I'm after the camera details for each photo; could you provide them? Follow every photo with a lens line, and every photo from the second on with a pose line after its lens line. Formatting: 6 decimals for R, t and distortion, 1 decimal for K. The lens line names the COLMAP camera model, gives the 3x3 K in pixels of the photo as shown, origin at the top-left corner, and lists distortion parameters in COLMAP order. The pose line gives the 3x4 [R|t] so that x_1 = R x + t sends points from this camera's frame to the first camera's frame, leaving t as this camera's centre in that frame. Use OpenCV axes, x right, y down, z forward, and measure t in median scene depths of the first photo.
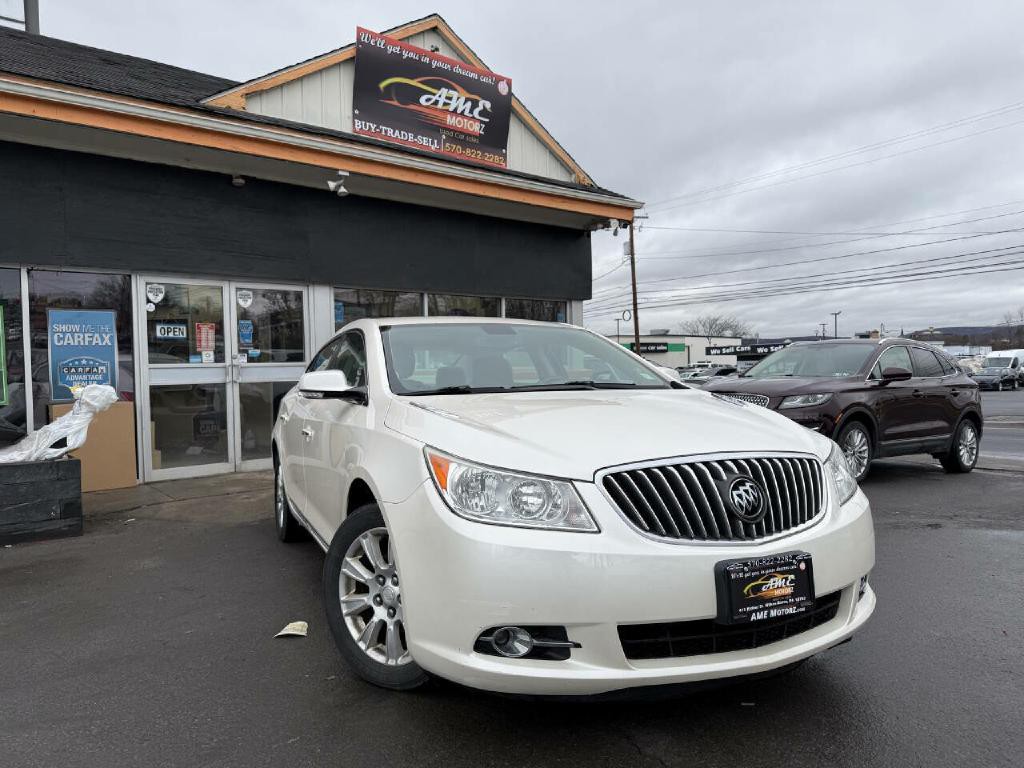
lens RADIAL K [[722.0, 0, 511.9], [0, 722.0, 378.6], [0, 0, 1]] dist [0.158326, -0.389169]
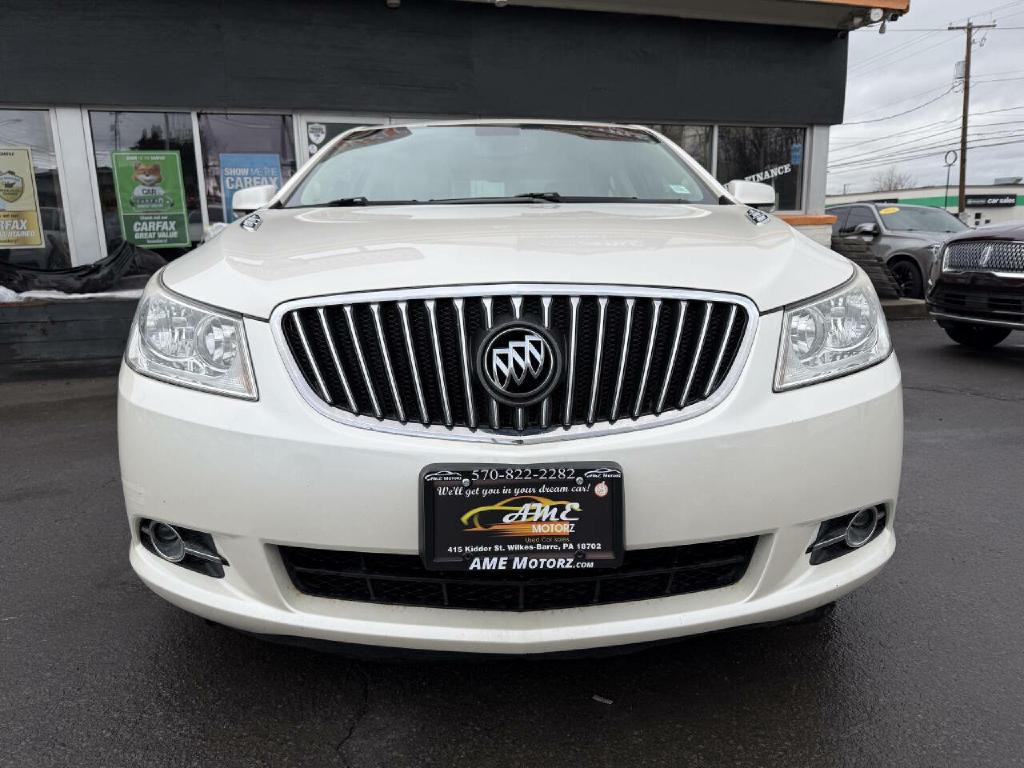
lens RADIAL K [[748.7, 0, 512.0], [0, 748.7, 384.0], [0, 0, 1]] dist [0.010727, -0.030211]
pose [[0.927834, 0.076625, -0.365039, 0.433705], [-0.006273, 0.981739, 0.190130, 0.058032], [0.372942, -0.174119, 0.911371, 0.388155]]
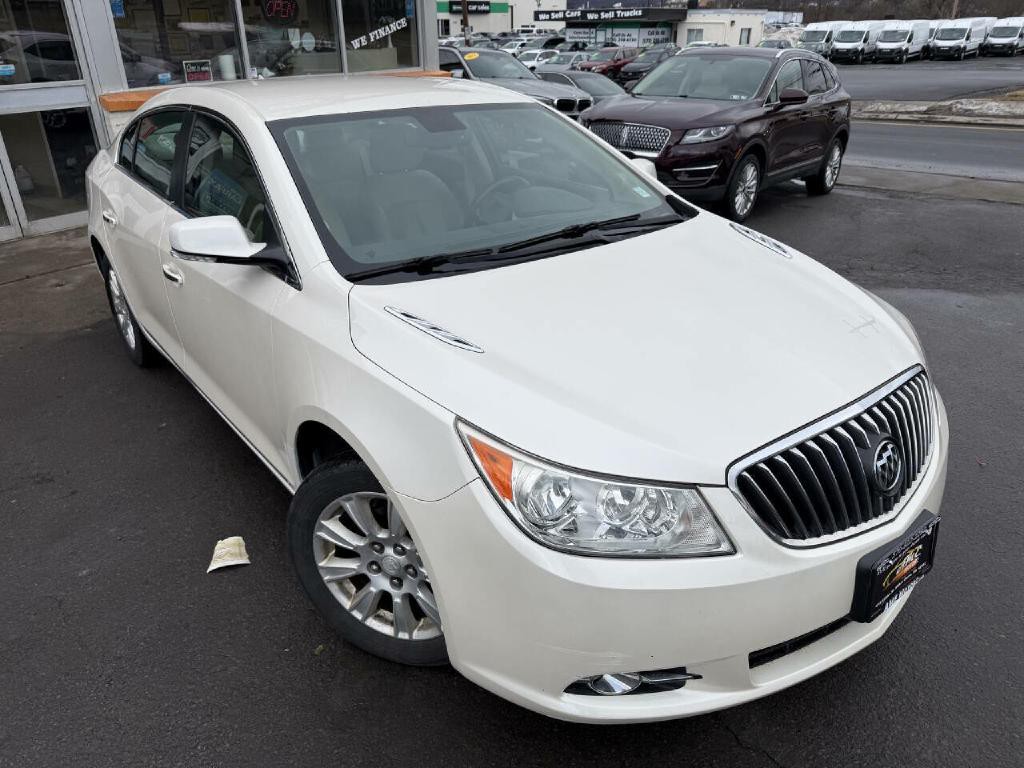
lens RADIAL K [[734.6, 0, 514.9], [0, 734.6, 388.5], [0, 0, 1]] dist [-0.003094, -0.006543]
pose [[0.968339, -0.096616, 0.230186, -0.199723], [-0.011950, 0.903074, 0.429318, -0.203301], [-0.249354, -0.418476, 0.873327, 0.366226]]
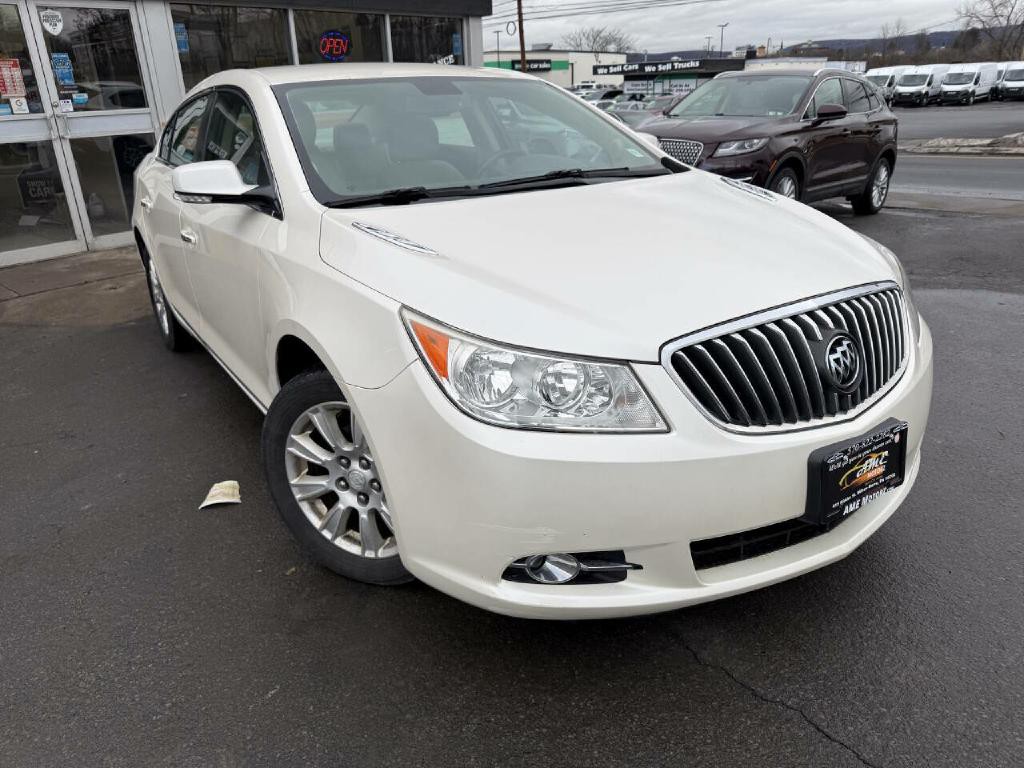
lens RADIAL K [[732.6, 0, 512.0], [0, 732.6, 384.0], [0, 0, 1]] dist [0.011397, -0.024042]
pose [[0.985802, -0.073166, 0.151135, -0.114321], [0.013817, 0.932370, 0.361242, -0.080508], [-0.167345, -0.354025, 0.920142, 0.282680]]
